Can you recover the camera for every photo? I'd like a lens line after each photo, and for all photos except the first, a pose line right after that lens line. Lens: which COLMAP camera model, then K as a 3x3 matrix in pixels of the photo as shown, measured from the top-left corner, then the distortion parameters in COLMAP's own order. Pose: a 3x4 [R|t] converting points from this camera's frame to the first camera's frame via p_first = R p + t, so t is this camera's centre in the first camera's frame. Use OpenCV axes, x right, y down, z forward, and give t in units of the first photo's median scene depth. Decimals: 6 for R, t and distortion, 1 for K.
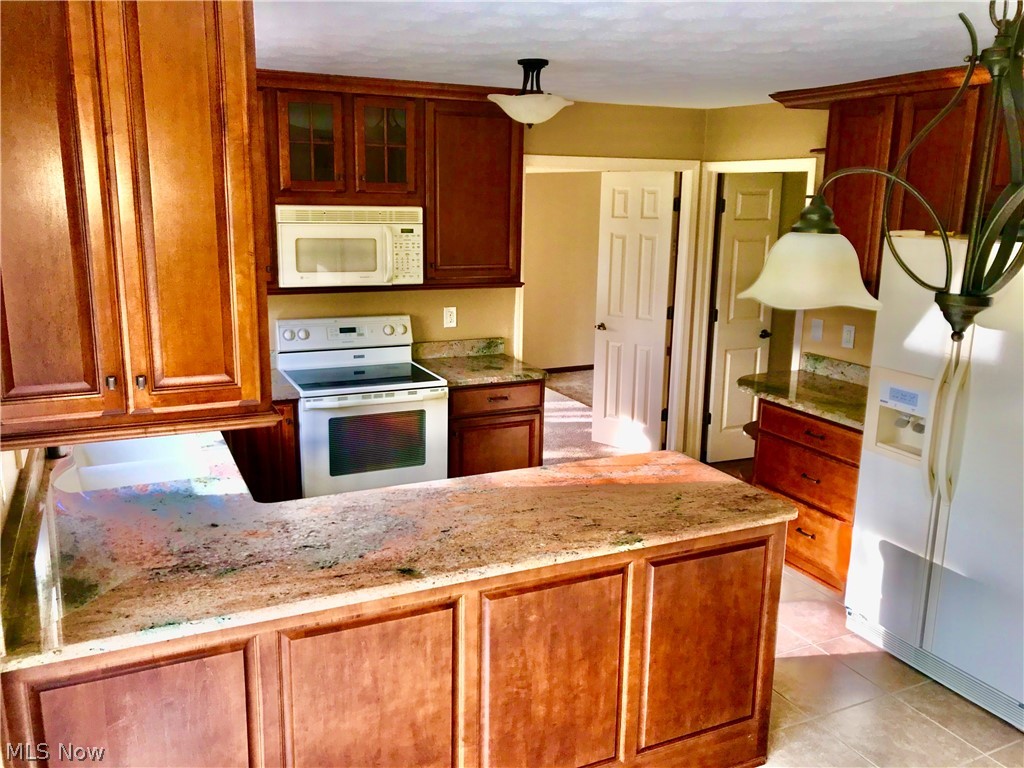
lens RADIAL K [[856.1, 0, 511.1], [0, 856.1, 379.5], [0, 0, 1]] dist [0.078799, -0.006879]
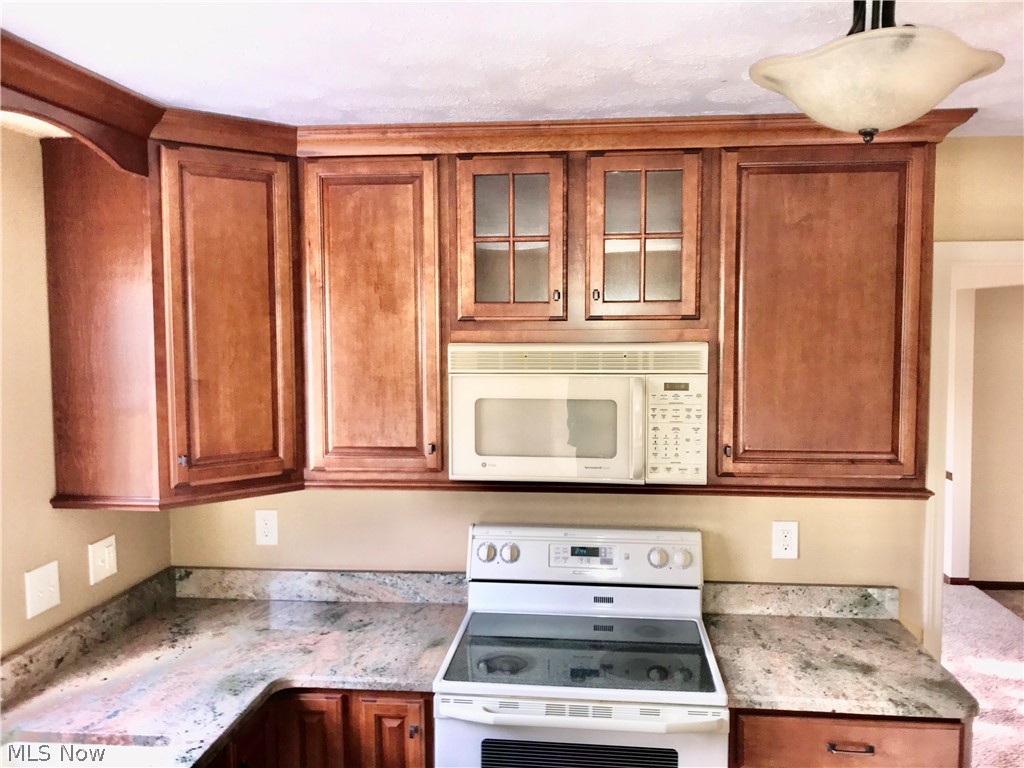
lens RADIAL K [[856.1, 0, 520.4], [0, 856.1, 384.0], [0, 0, 1]] dist [0.078799, -0.006879]
pose [[0.864957, 0.016804, -0.501565, 0.064976], [-0.091418, 0.987993, -0.124551, -0.097785], [0.493449, 0.153583, 0.856108, 0.485476]]
